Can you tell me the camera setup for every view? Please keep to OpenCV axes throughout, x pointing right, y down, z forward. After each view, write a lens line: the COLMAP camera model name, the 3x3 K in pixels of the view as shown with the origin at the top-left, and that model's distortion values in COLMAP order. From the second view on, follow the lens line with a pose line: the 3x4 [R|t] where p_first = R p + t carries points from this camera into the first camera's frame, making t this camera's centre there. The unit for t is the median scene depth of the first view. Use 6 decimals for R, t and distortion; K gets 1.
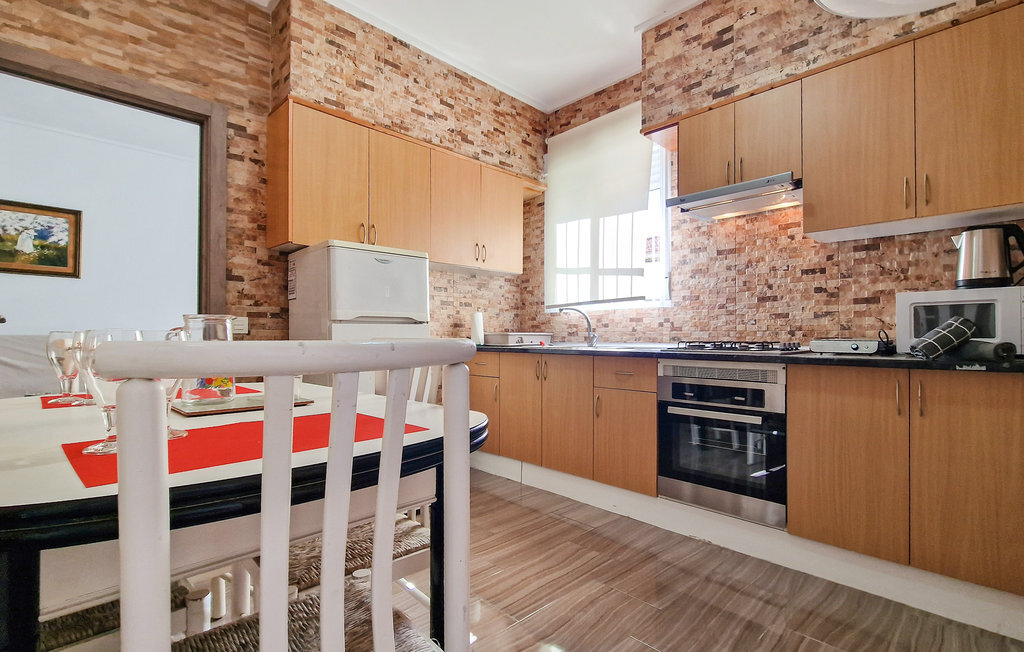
lens RADIAL K [[467.3, 0, 512.0], [0, 467.3, 326.0], [0, 0, 1]] dist [0.002731, 0.000122]
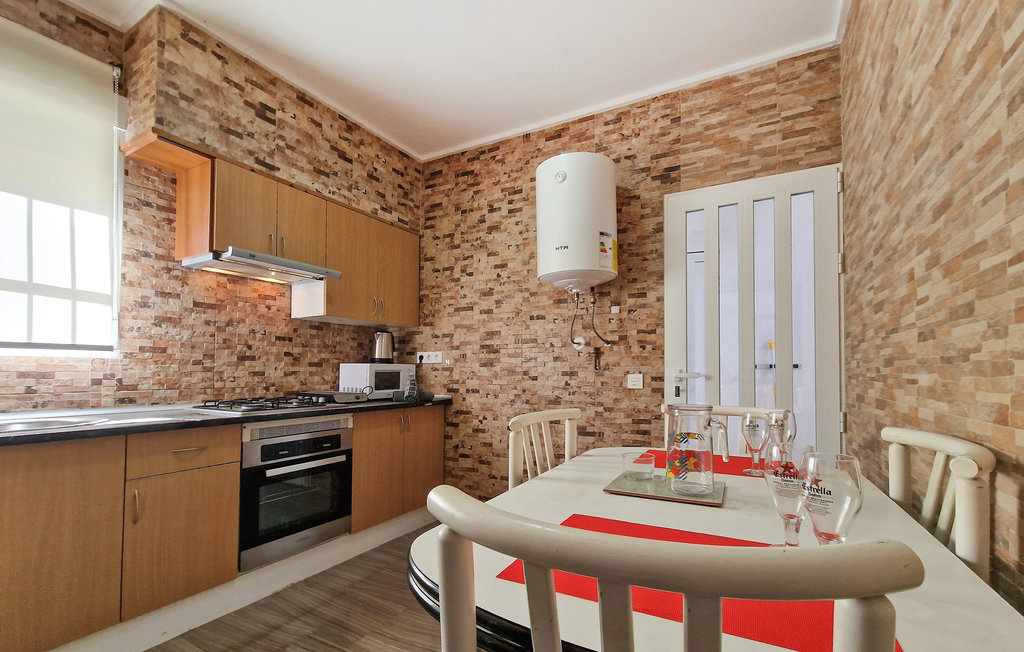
lens RADIAL K [[459.5, 0, 508.2], [0, 459.5, 357.3], [0, 0, 1]] dist [-0.002307, -0.000176]
pose [[-0.280437, 0.021675, 0.959628, -0.682436], [-0.021582, 0.999350, -0.028879, -0.043716], [-0.959630, -0.028809, -0.279787, 0.742674]]
